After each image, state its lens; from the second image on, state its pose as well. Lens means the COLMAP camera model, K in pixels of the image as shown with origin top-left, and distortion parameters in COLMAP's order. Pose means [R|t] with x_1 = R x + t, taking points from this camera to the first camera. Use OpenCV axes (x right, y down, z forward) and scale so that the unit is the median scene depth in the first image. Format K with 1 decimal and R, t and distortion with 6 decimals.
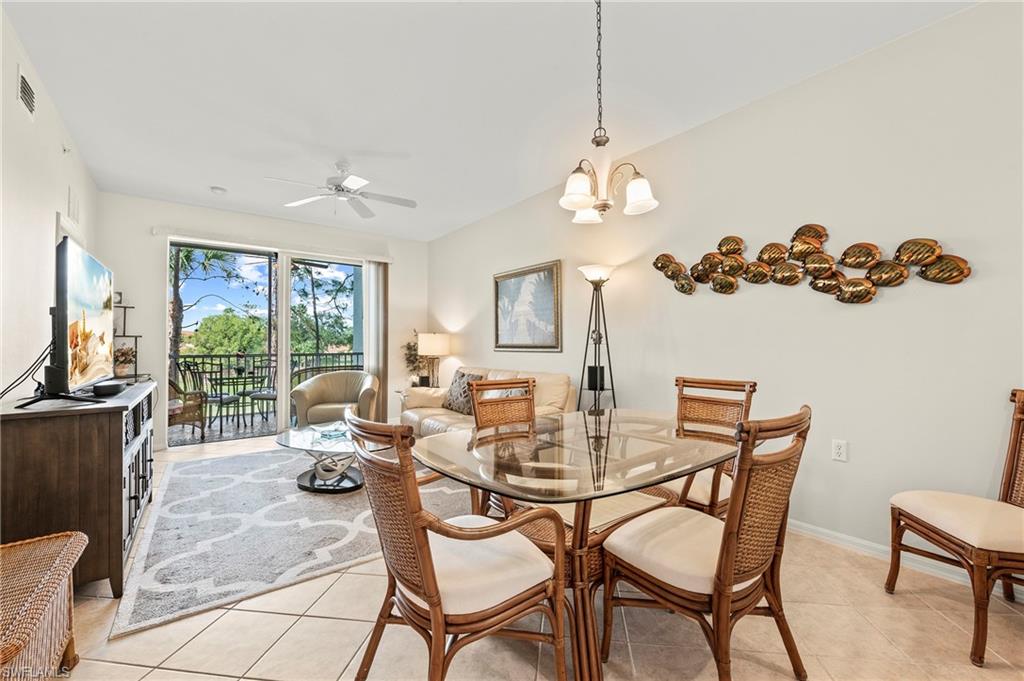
lens RADIAL K [[420.6, 0, 517.7], [0, 420.6, 335.4], [0, 0, 1]] dist [-0.004612, -0.001700]
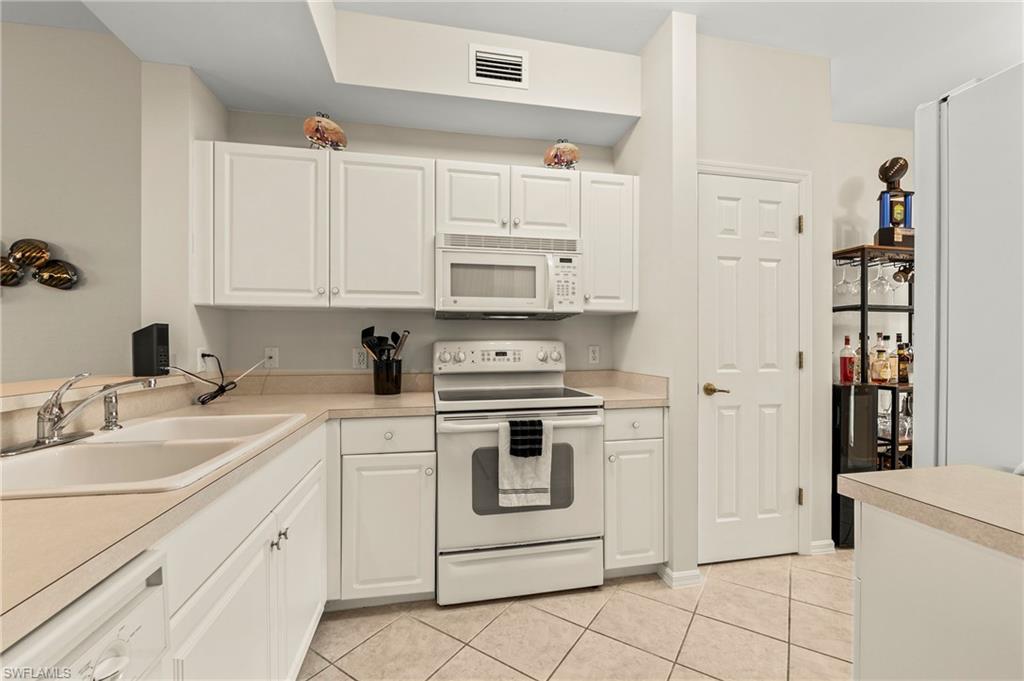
lens RADIAL K [[420.6, 0, 509.2], [0, 420.6, 345.6], [0, 0, 1]] dist [-0.004612, -0.001700]
pose [[0.456118, 0.006924, 0.889892, 0.370167], [-0.019585, 0.999806, 0.002259, -0.006416], [-0.889704, -0.018459, 0.456165, -0.252142]]
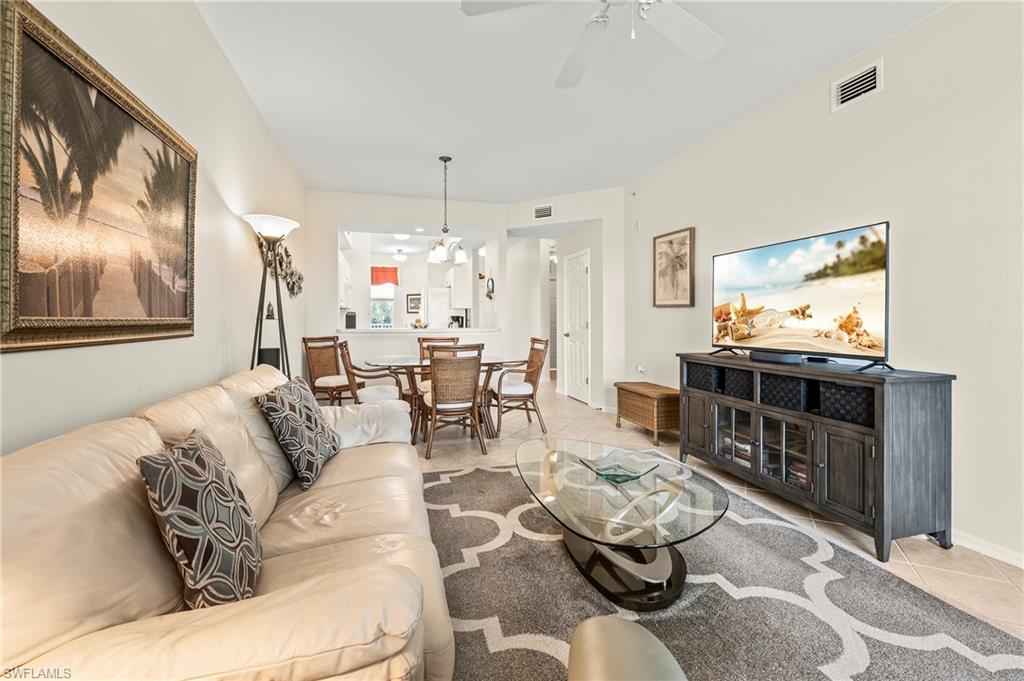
lens RADIAL K [[420.6, 0, 514.4], [0, 420.6, 310.9], [0, 0, 1]] dist [-0.004612, -0.001700]
pose [[-0.931816, 0.009947, 0.362795, -0.500996], [-0.005653, 0.999105, -0.041912, 0.033517], [-0.362887, -0.041106, -0.930926, 1.531546]]
